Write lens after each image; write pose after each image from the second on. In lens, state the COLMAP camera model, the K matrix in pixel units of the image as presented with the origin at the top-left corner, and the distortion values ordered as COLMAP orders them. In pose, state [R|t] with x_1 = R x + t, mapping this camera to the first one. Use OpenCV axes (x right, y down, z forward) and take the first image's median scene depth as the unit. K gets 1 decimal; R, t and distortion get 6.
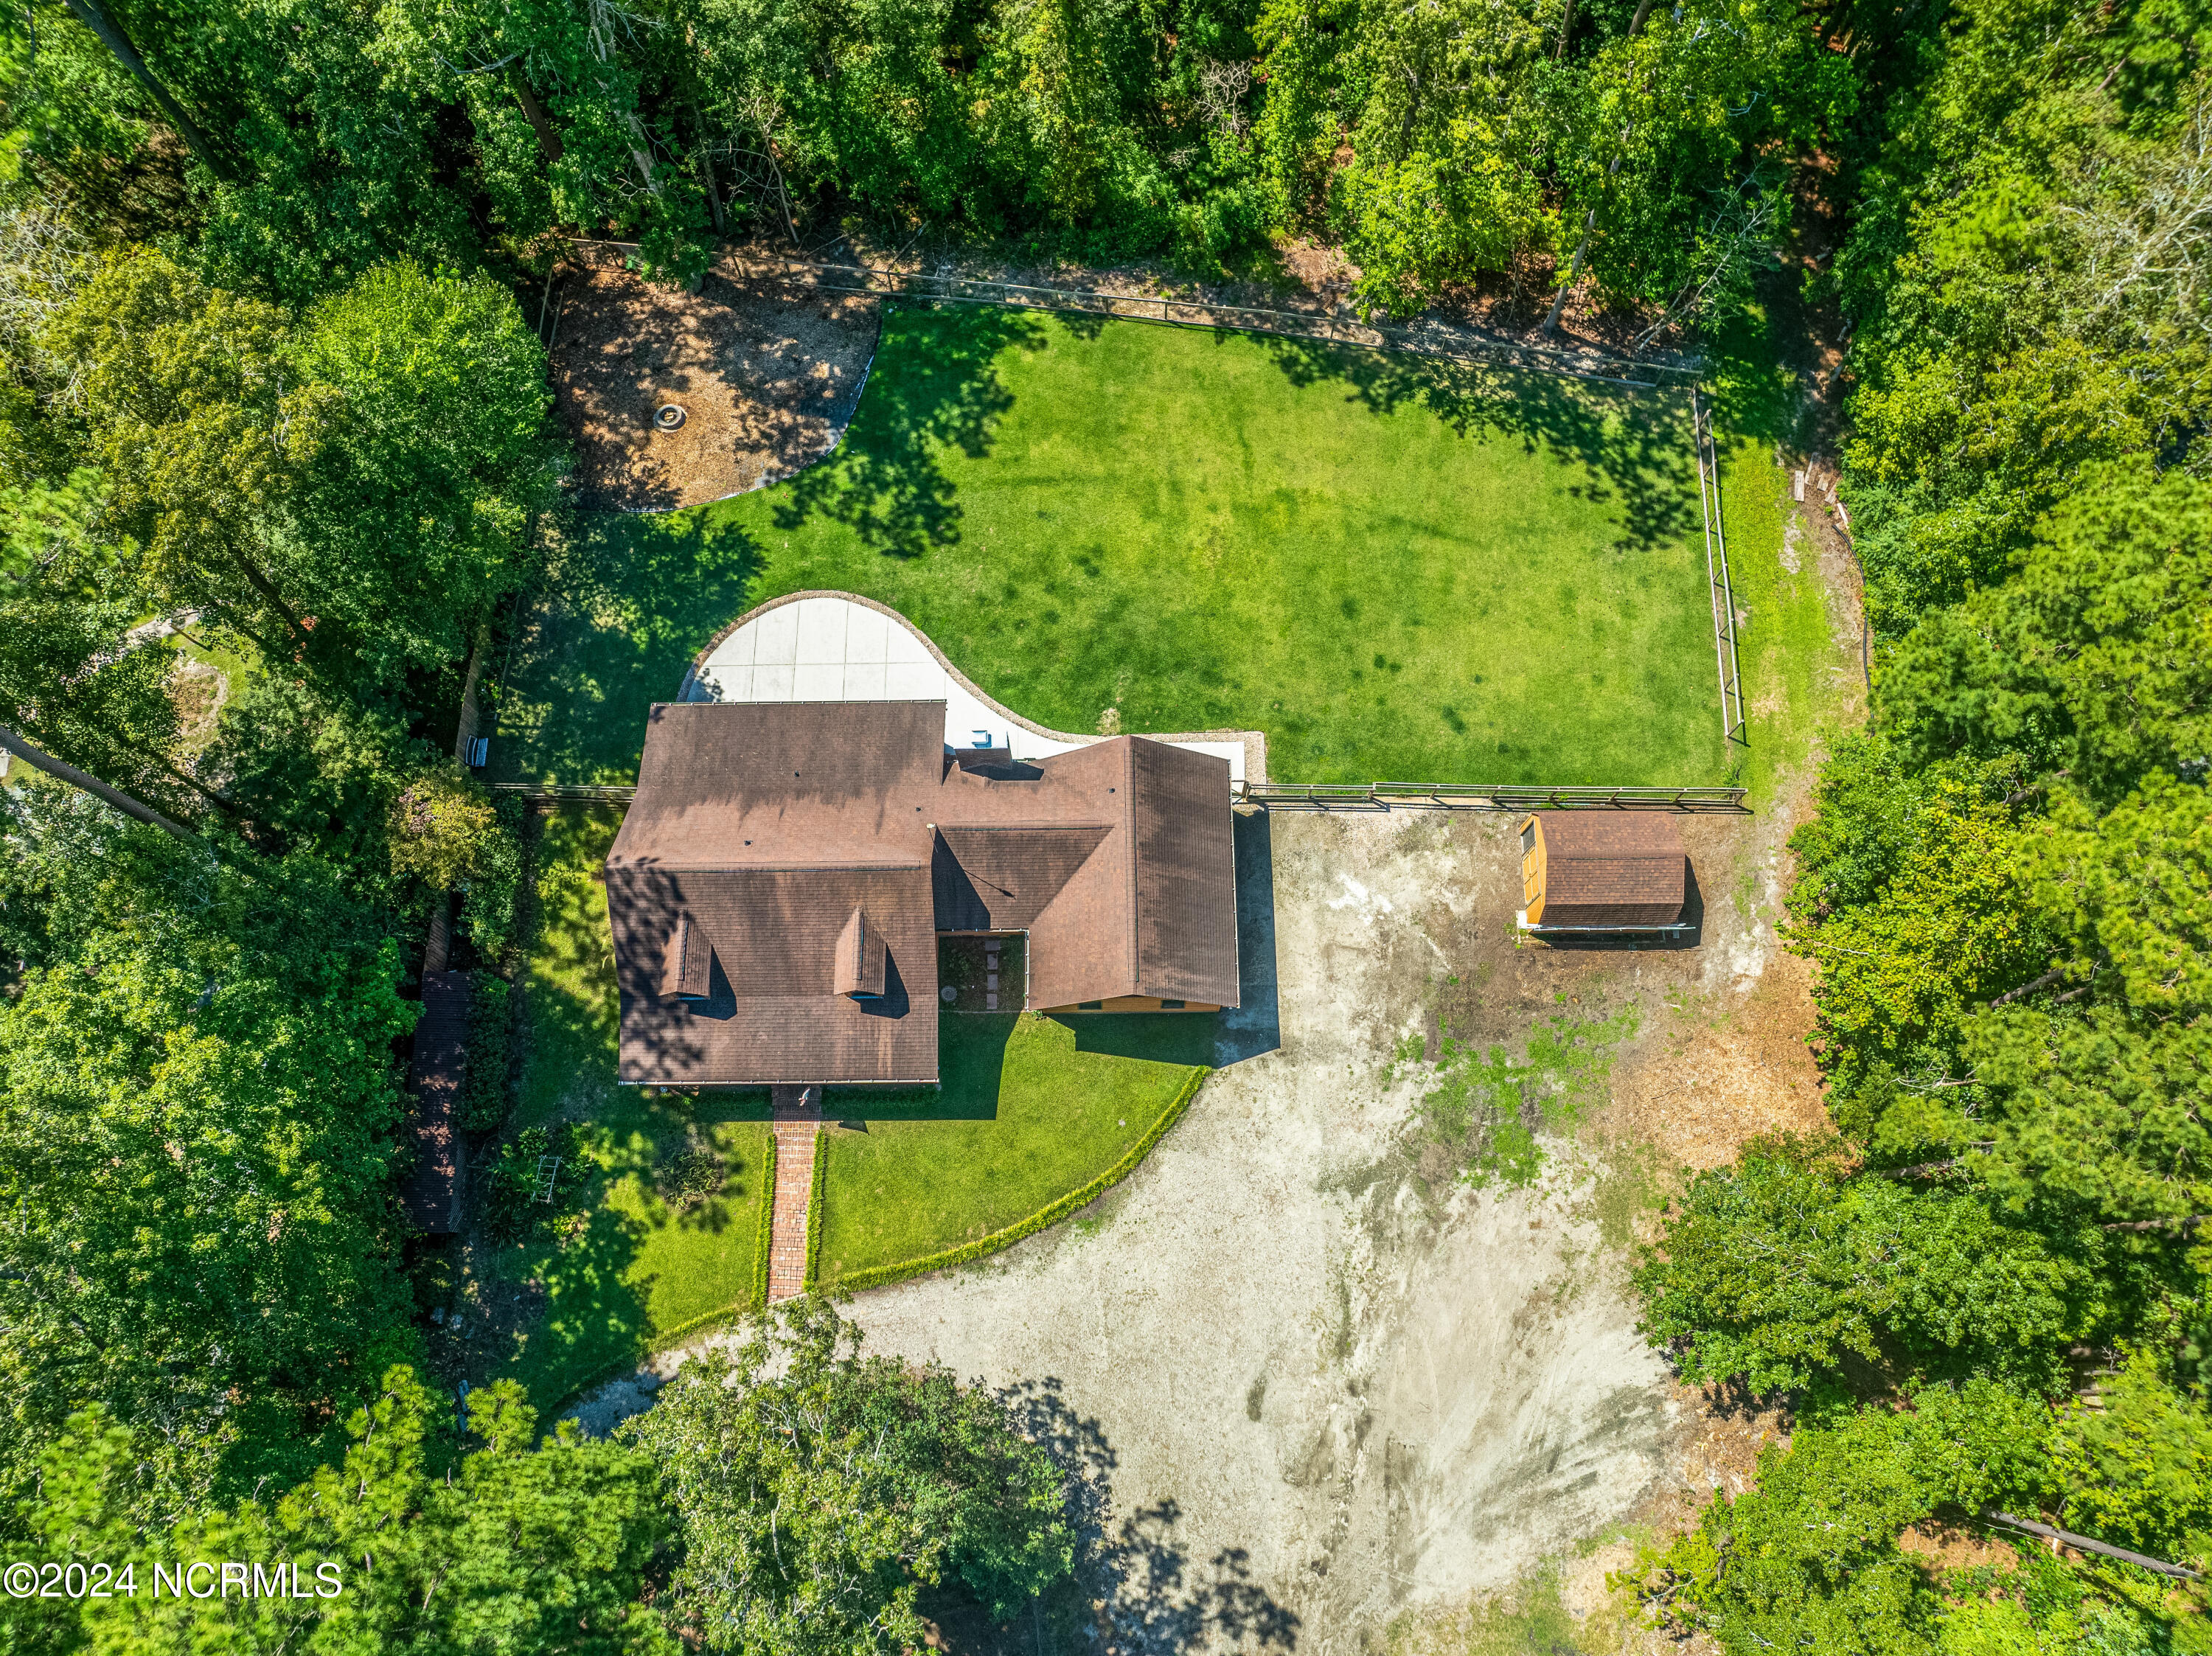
lens RADIAL K [[1557.1, 0, 1100.8], [0, 1557.1, 827.4], [0, 0, 1]] dist [-0.043062, 0.014254]
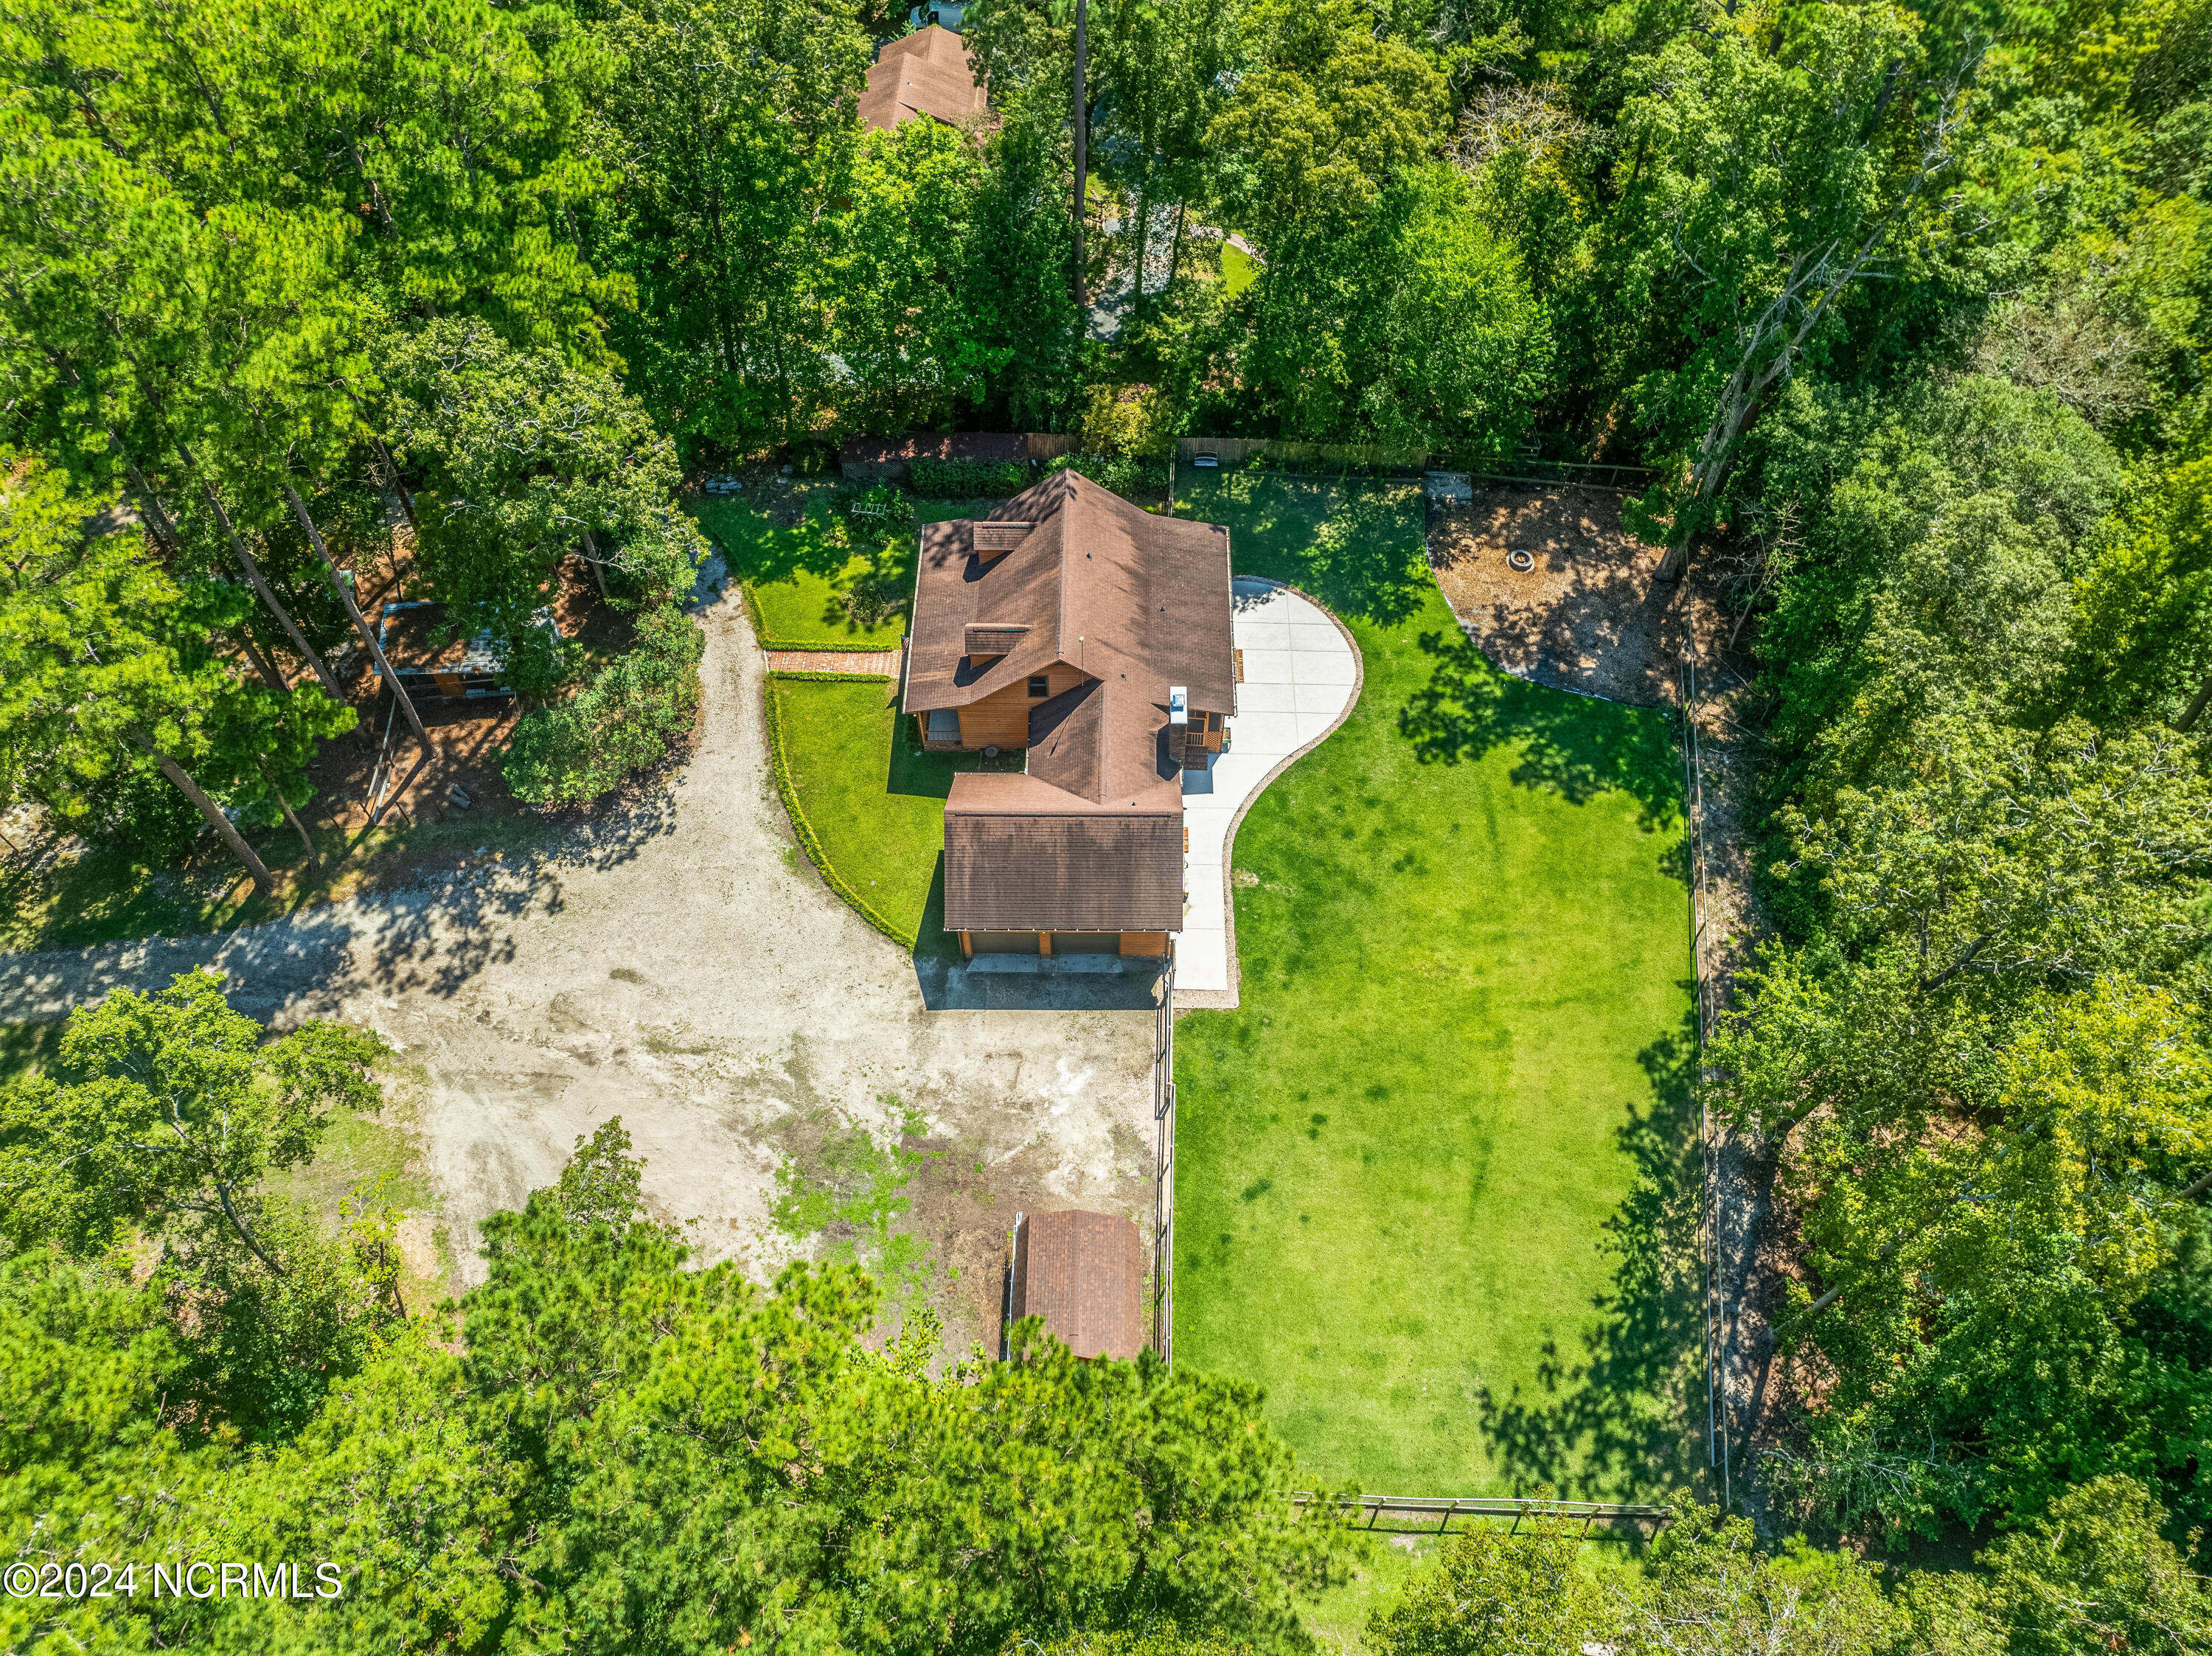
lens RADIAL K [[1557.1, 0, 1098.4], [0, 1557.1, 812.2], [0, 0, 1]] dist [-0.043062, 0.014254]
pose [[-0.021760, 0.833158, -0.552606, 0.589636], [-0.953048, 0.149700, 0.263229, -0.273844], [0.302036, 0.532388, 0.790783, 0.108374]]
